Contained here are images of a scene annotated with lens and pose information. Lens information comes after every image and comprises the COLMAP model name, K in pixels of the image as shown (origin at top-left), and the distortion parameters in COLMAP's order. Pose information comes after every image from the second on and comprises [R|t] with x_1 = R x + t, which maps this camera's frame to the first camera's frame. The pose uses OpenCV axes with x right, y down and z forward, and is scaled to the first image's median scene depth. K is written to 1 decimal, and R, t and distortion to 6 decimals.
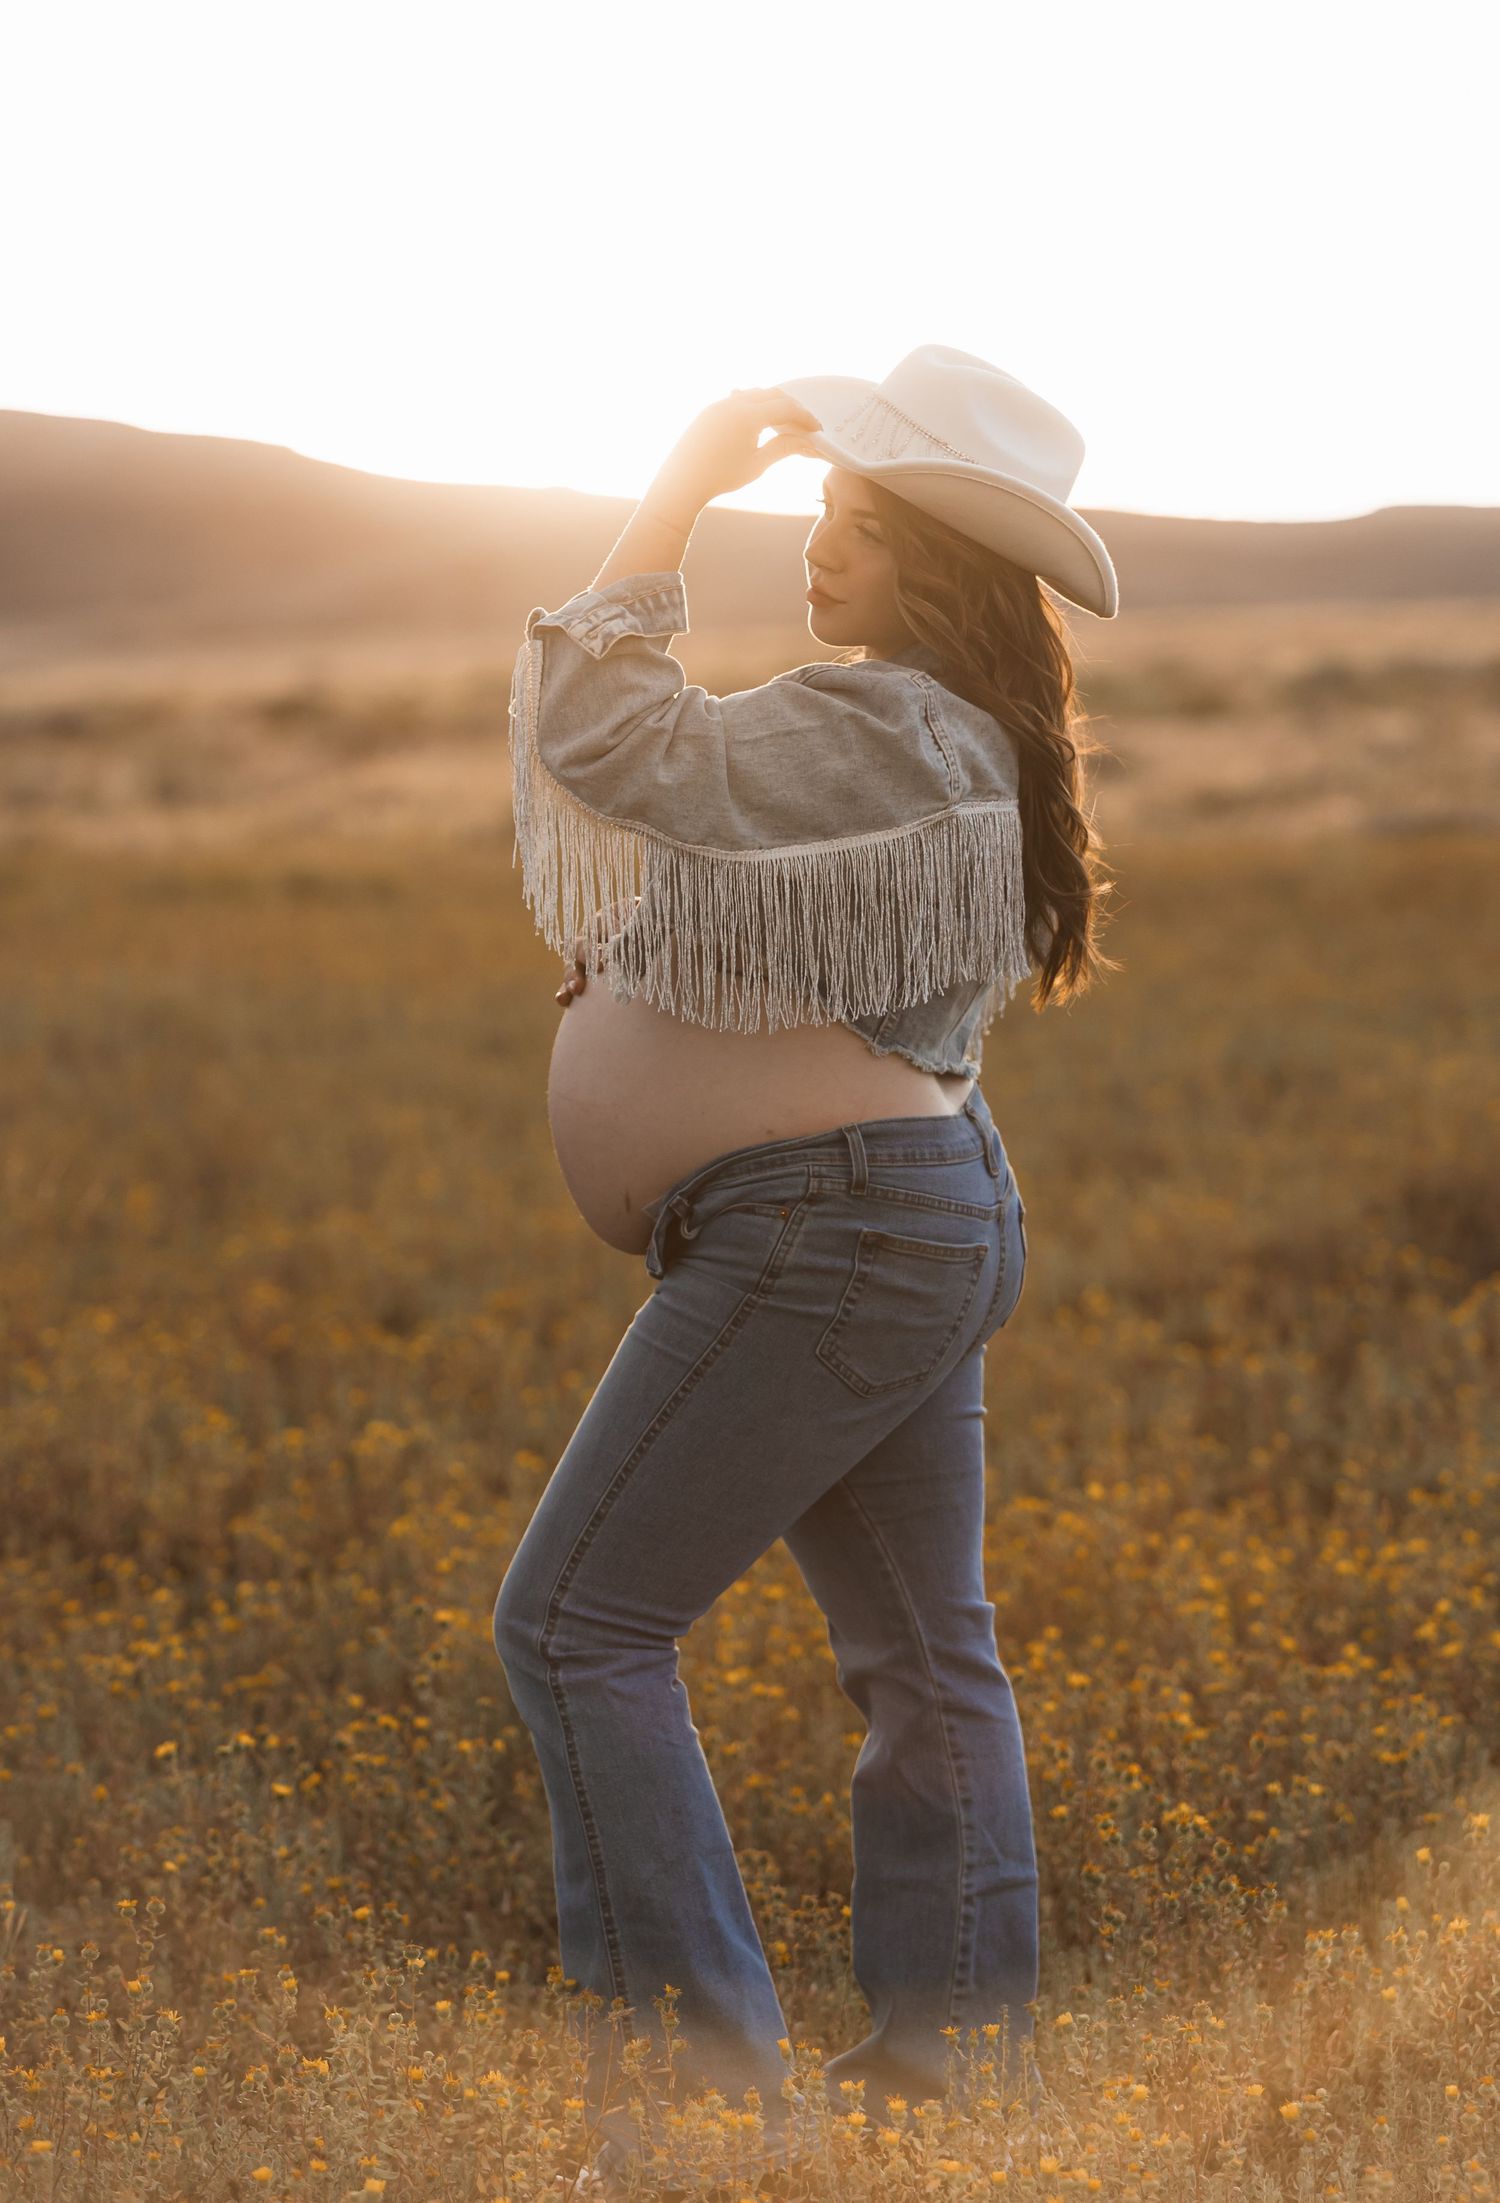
lens RADIAL K [[6854.0, 0, 750.6], [0, 6854.0, 1102.2], [0, 0, 1]] dist [-0.157542, 0.000000]
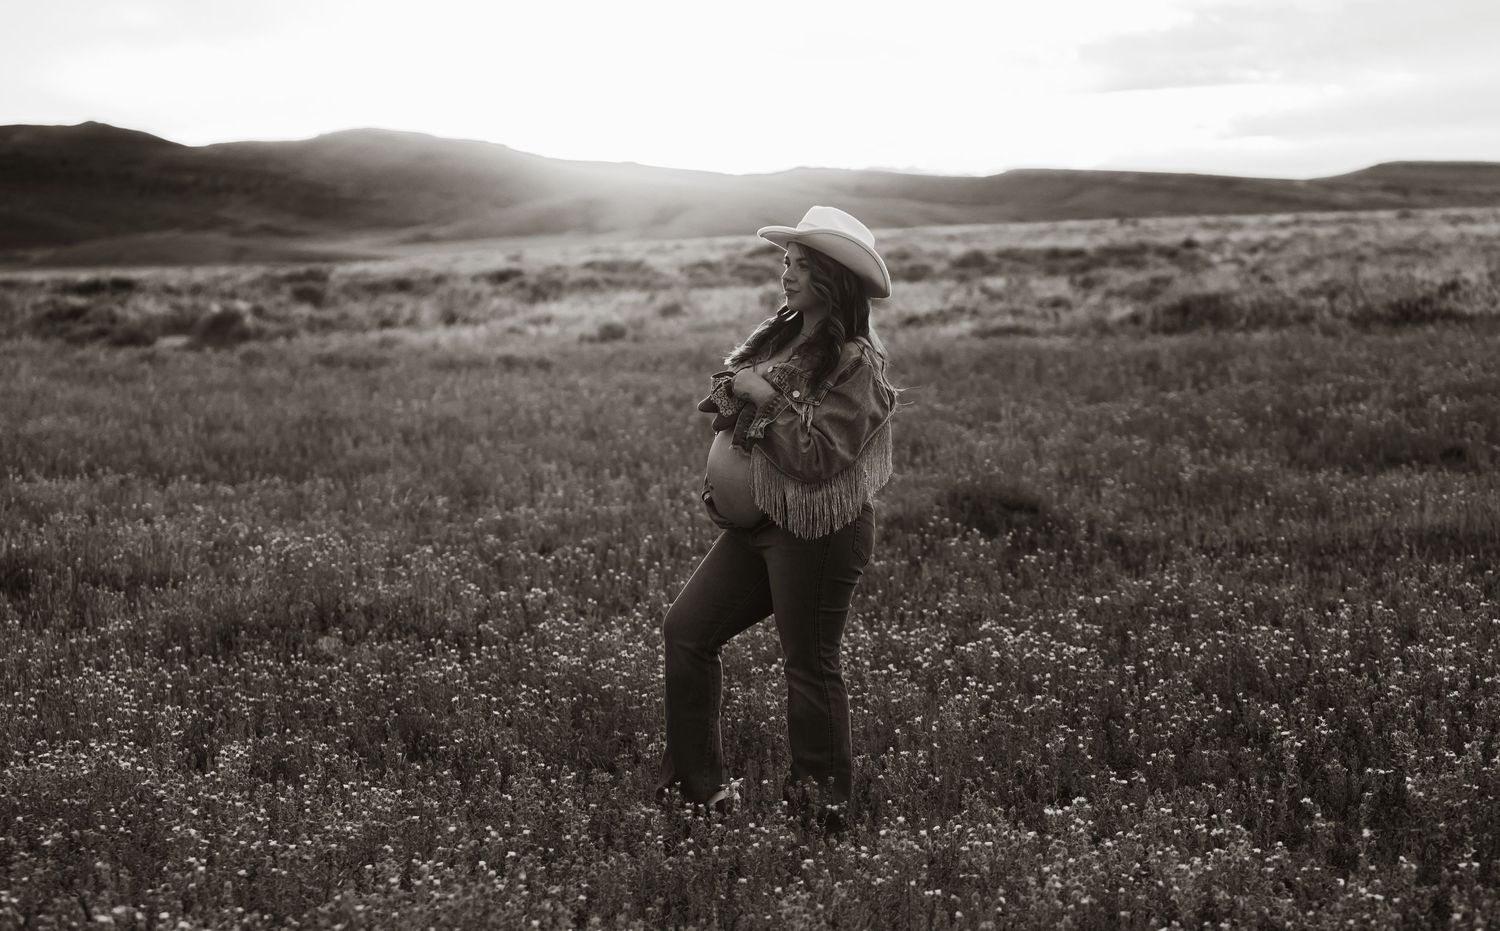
lens RADIAL K [[3117.1, 0, 749.1], [0, 3117.1, 465.1], [0, 0, 1]] dist [-0.025772, 0.000000]
pose [[0.999913, -0.007621, 0.010776, 0.013878], [0.007575, 0.999962, 0.004343, -0.004030], [-0.010809, -0.004261, 0.999933, -0.176210]]
